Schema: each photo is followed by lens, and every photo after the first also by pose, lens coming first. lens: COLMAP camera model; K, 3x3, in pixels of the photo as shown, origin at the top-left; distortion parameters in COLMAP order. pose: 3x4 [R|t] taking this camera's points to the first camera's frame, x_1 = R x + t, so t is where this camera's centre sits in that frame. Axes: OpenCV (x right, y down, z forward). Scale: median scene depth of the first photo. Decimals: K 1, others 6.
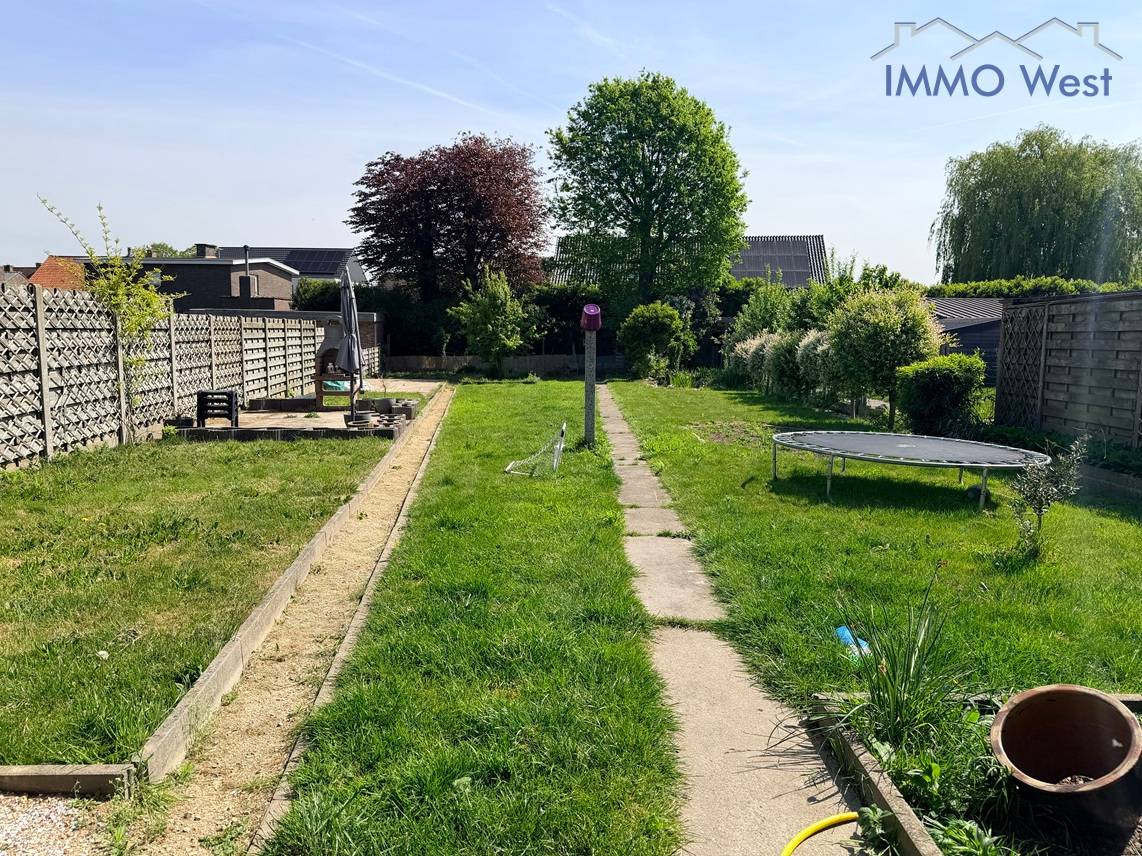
lens RADIAL K [[805.0, 0, 571.0], [0, 805.0, 428.0], [0, 0, 1]] dist [0.176845, -0.436085]
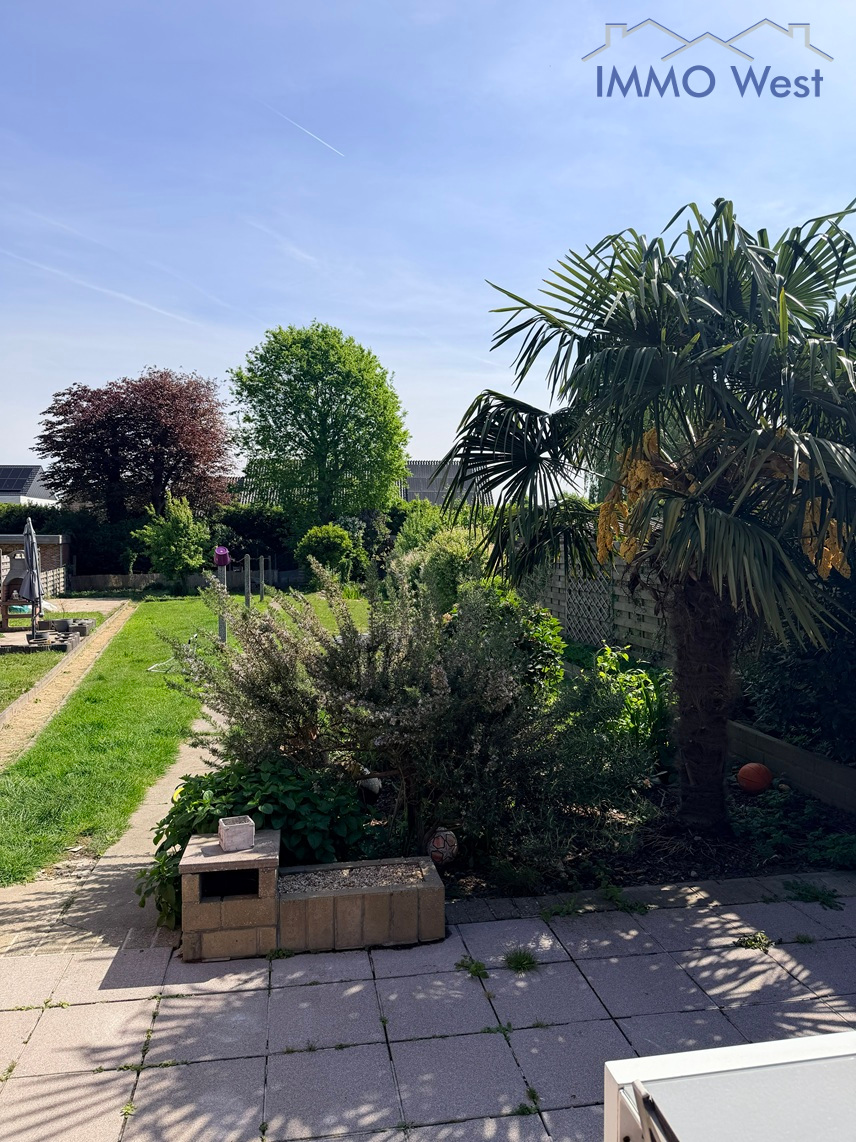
lens RADIAL K [[805.0, 0, 429.9], [0, 805.0, 574.1], [0, 0, 1]] dist [0.176845, -0.436085]
pose [[0.983174, -0.021719, 0.181374, 0.033359], [0.035499, 0.996694, -0.073075, 0.001819], [-0.179187, 0.078284, 0.980695, -0.112133]]
